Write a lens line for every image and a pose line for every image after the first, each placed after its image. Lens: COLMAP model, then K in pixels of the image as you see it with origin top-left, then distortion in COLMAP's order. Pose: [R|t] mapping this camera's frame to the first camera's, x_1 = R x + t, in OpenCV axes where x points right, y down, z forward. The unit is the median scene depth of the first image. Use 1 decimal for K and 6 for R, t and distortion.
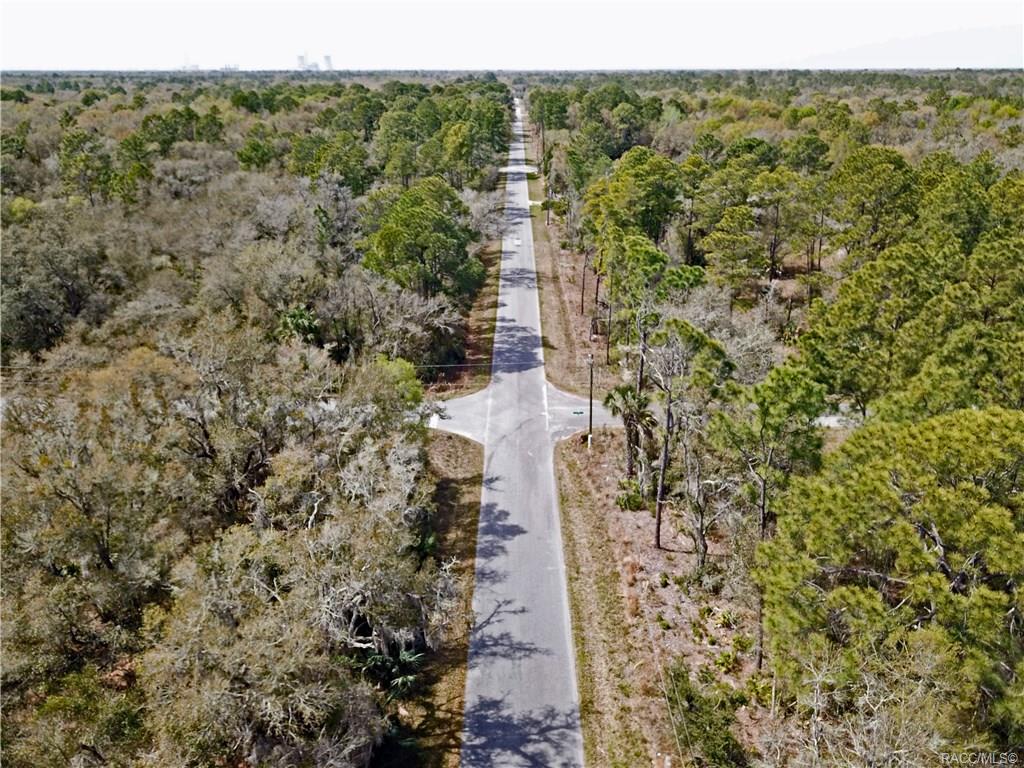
lens RADIAL K [[793.9, 0, 506.3], [0, 793.9, 385.6], [0, 0, 1]] dist [0.004073, -0.004314]
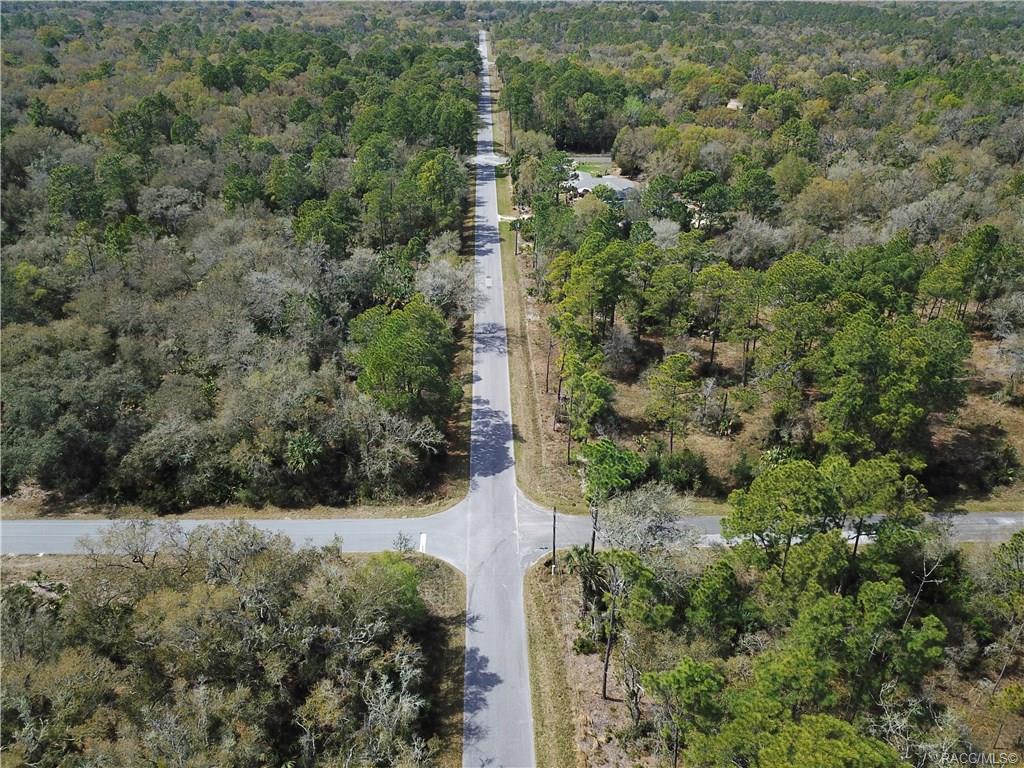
lens RADIAL K [[773.0, 0, 509.3], [0, 773.0, 381.2], [0, 0, 1]] dist [0.005258, -0.004626]
pose [[0.999032, -0.009930, 0.042862, -0.010840], [0.005922, 0.995682, 0.092645, -0.367579], [-0.043597, -0.092302, 0.994776, -0.171277]]
